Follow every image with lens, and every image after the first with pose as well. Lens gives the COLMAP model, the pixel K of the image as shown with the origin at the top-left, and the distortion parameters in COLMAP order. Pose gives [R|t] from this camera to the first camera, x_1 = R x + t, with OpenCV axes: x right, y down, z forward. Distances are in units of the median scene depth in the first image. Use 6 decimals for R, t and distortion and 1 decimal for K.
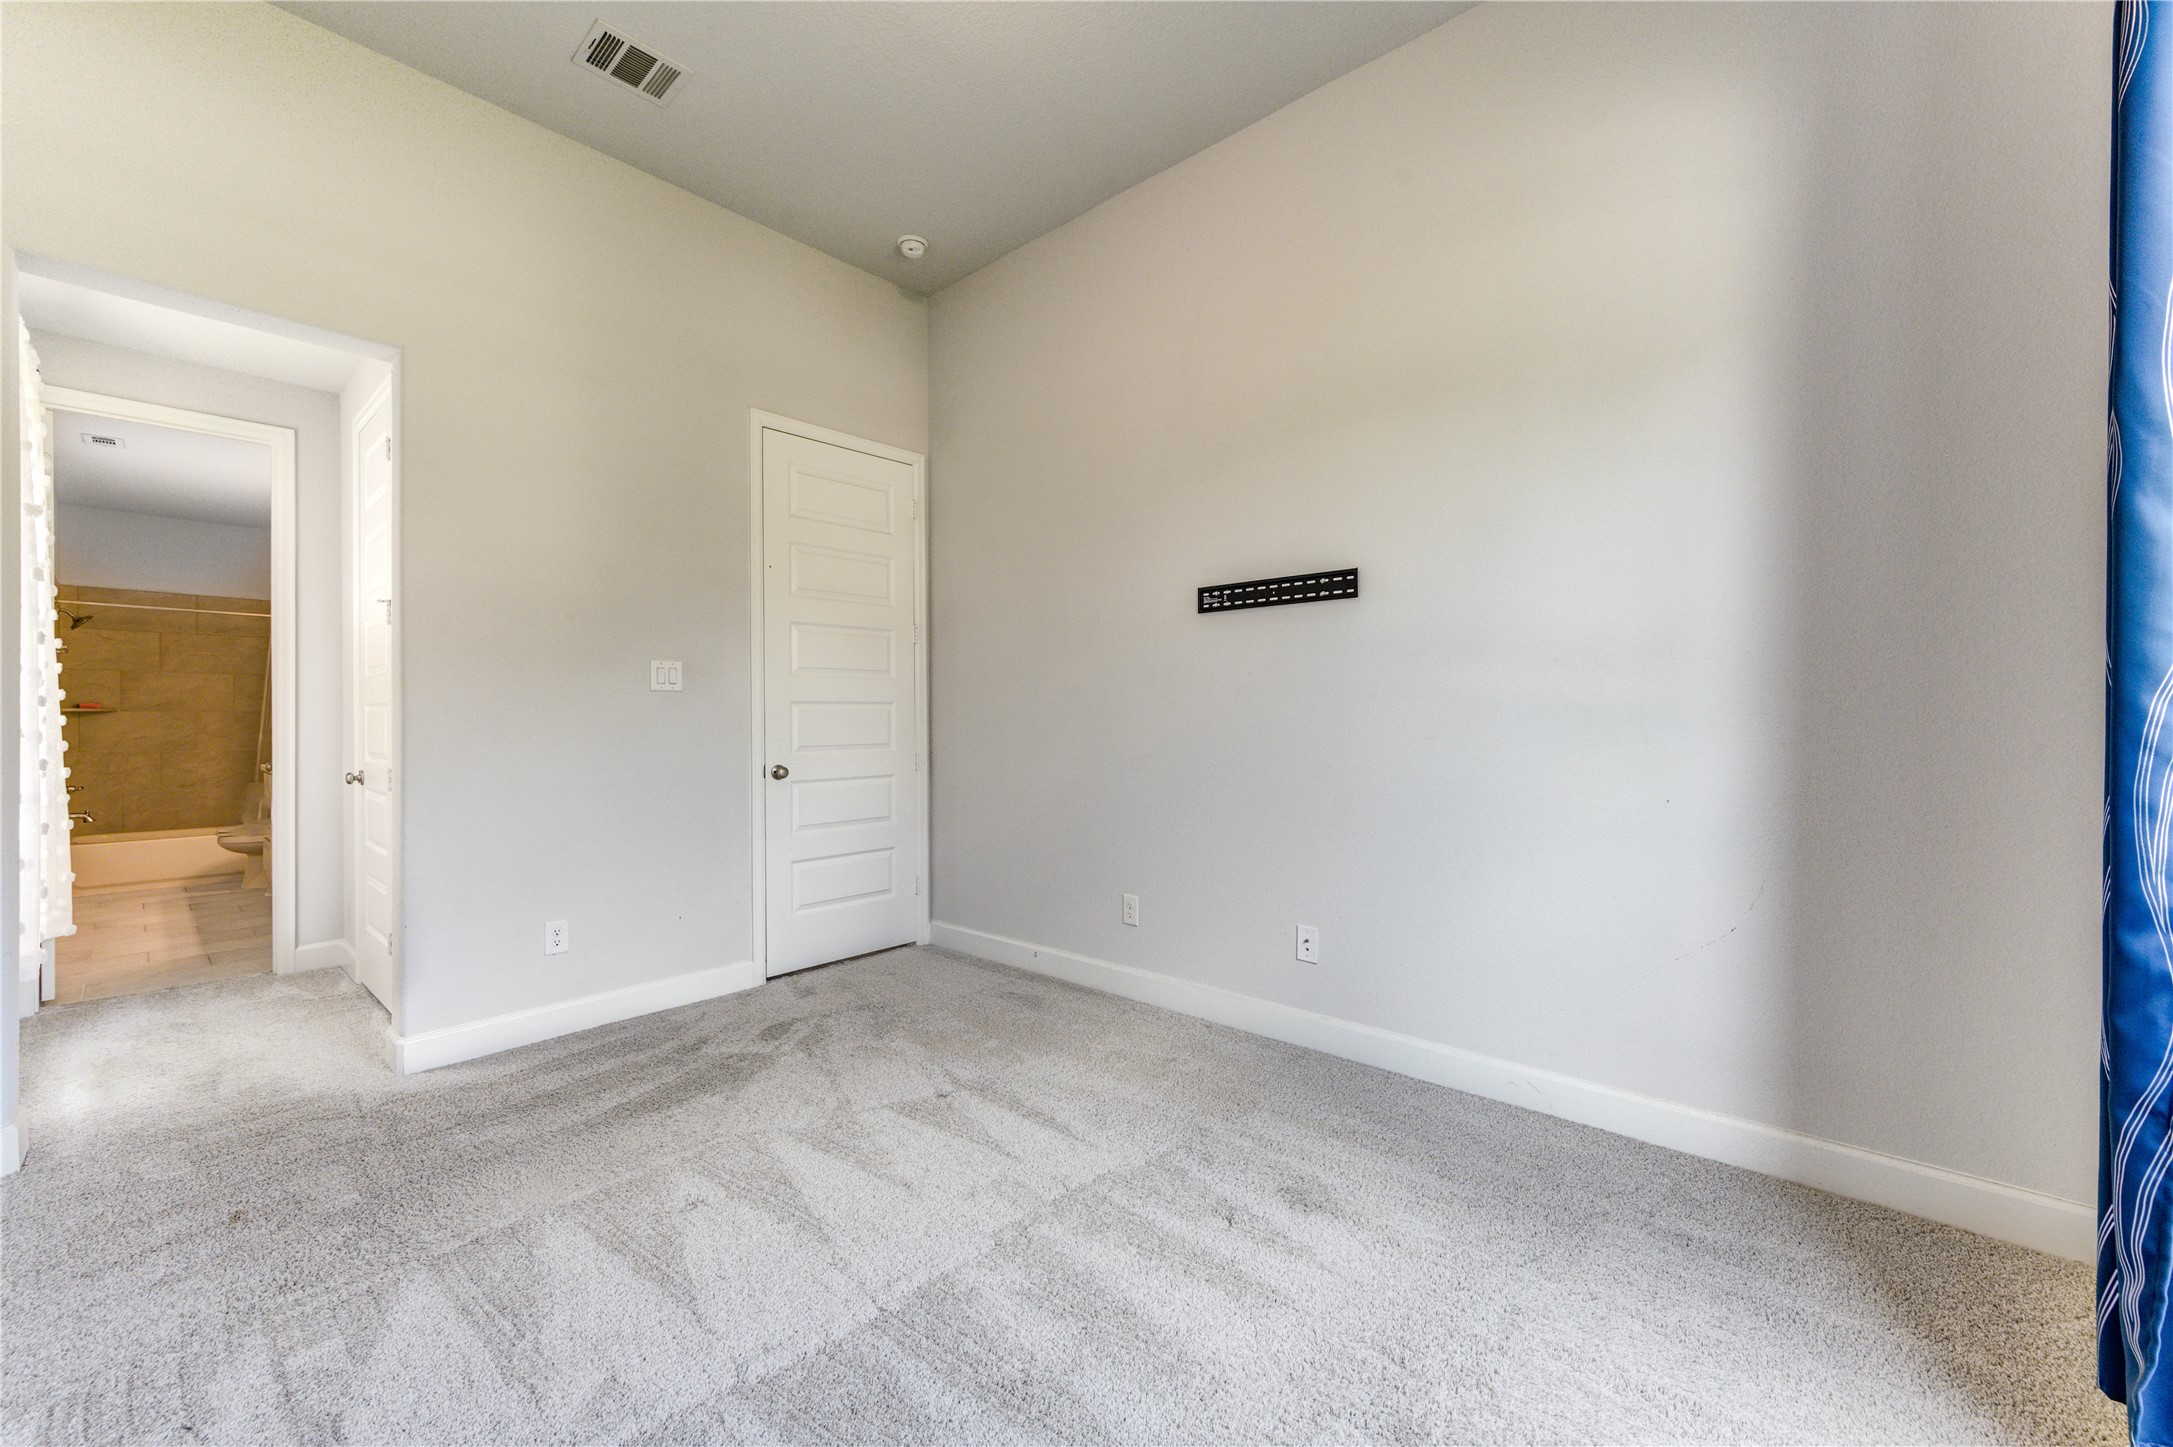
lens RADIAL K [[854.8, 0, 1081.7], [0, 854.8, 722.1], [0, 0, 1]] dist [-0.003664, 0.001692]
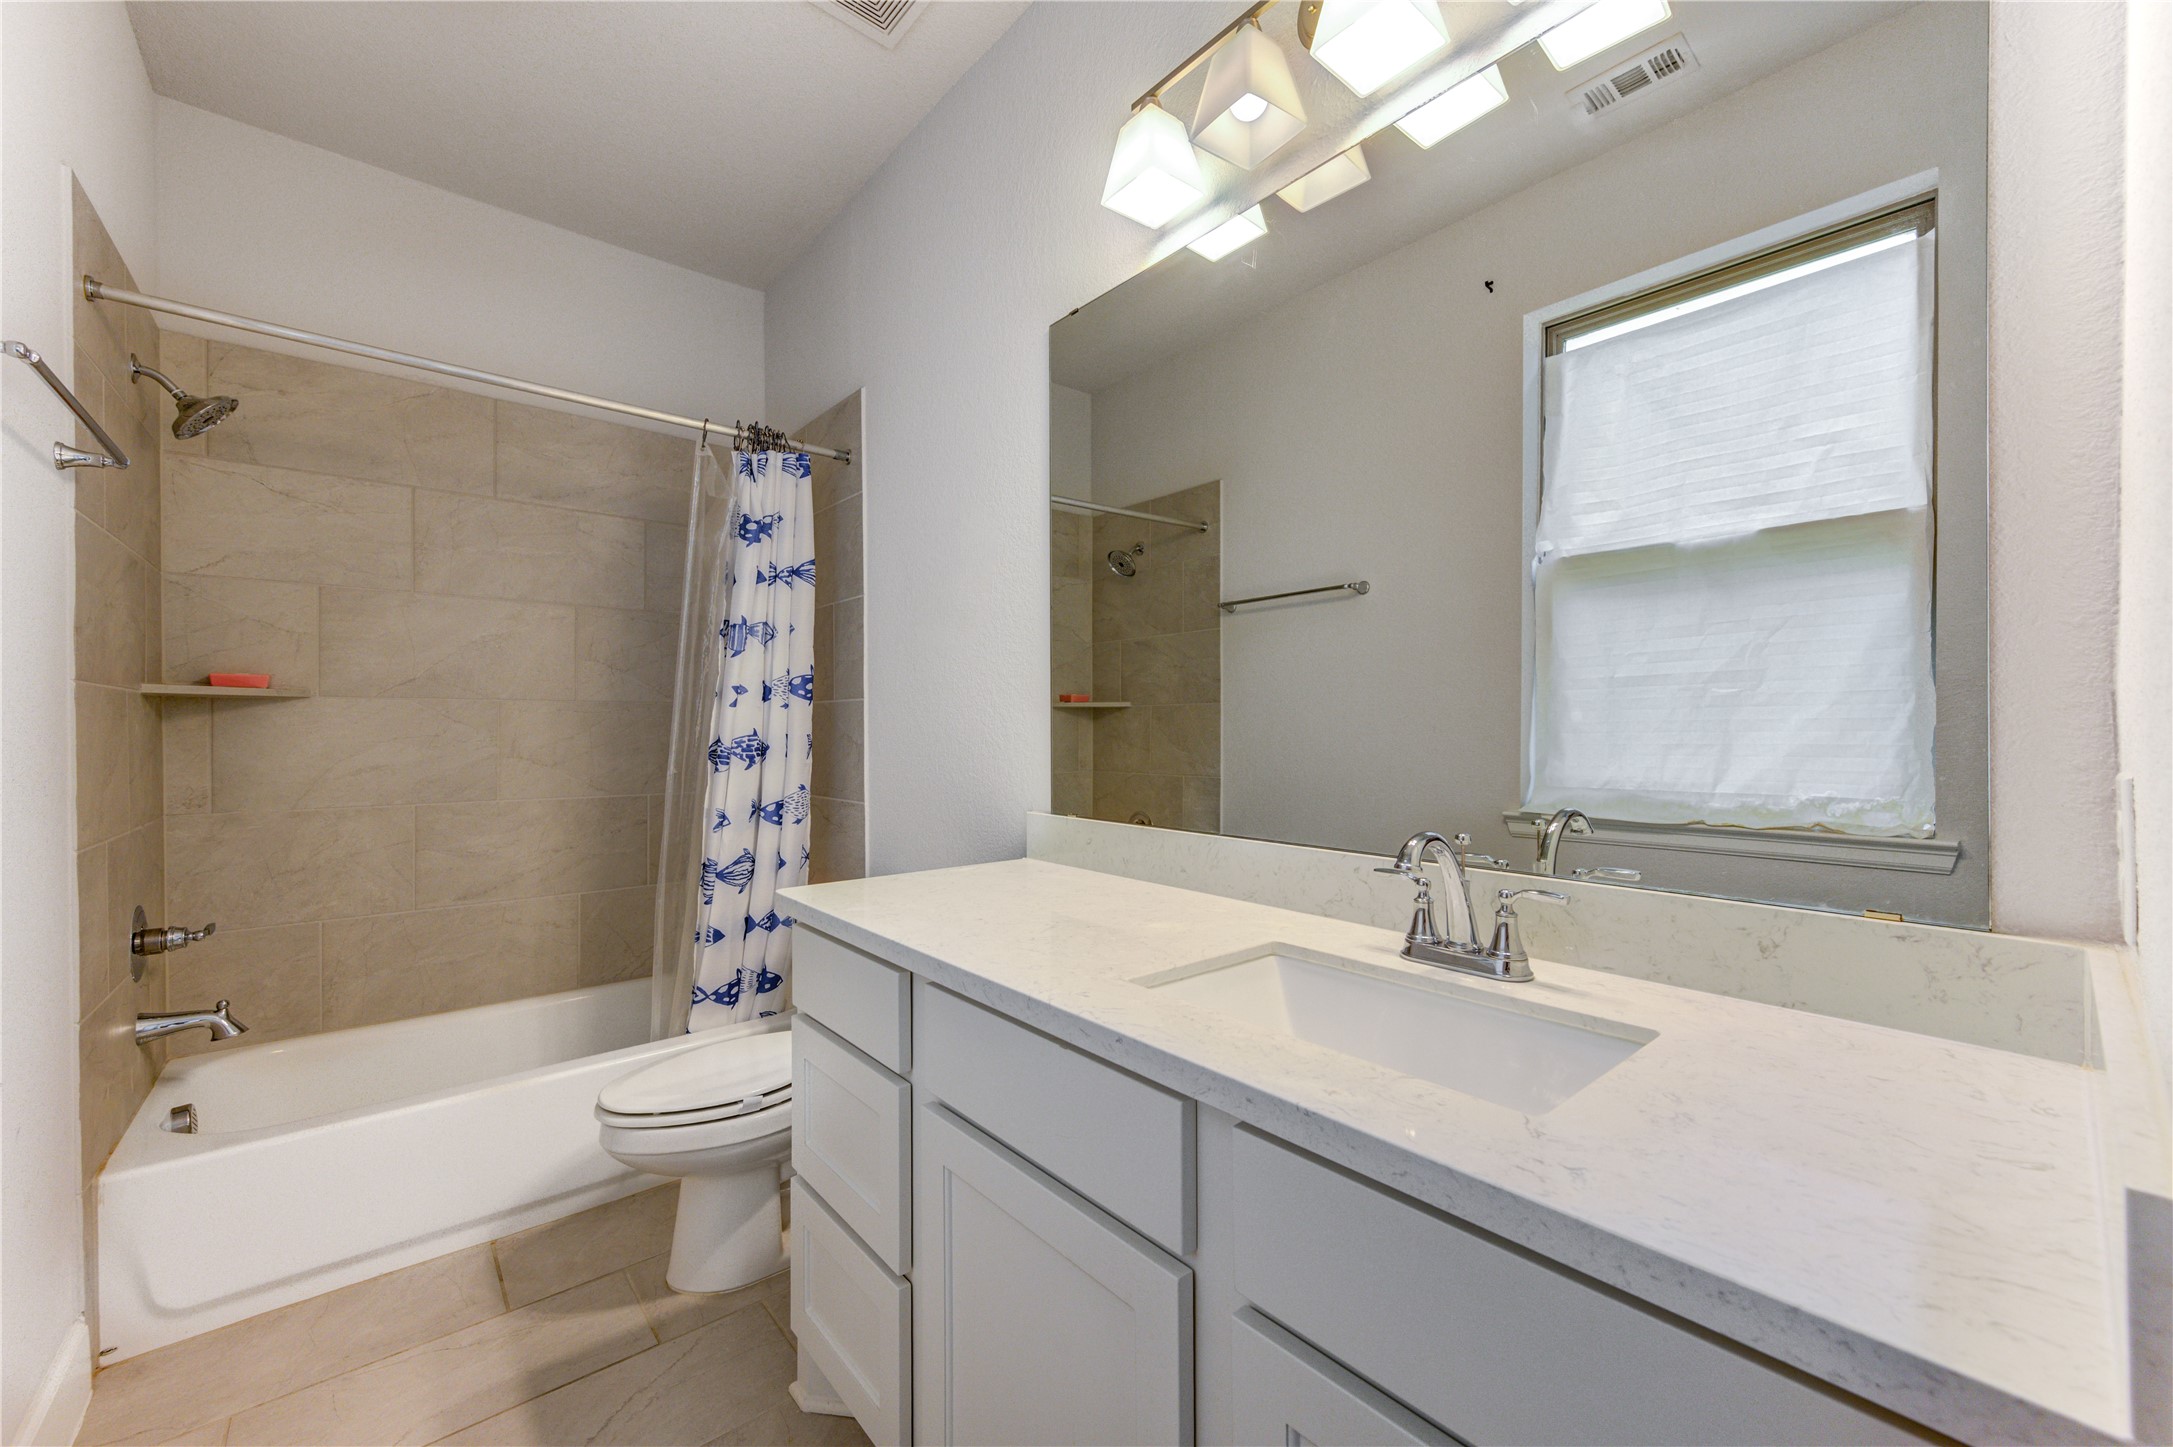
lens RADIAL K [[854.8, 0, 1089.2], [0, 854.8, 737.7], [0, 0, 1]] dist [-0.003664, 0.001692]
pose [[0.989740, -0.000629, -0.142876, -0.731339], [0.001276, 0.999989, 0.004437, 0.003281], [0.142872, -0.004574, 0.989731, 0.669766]]
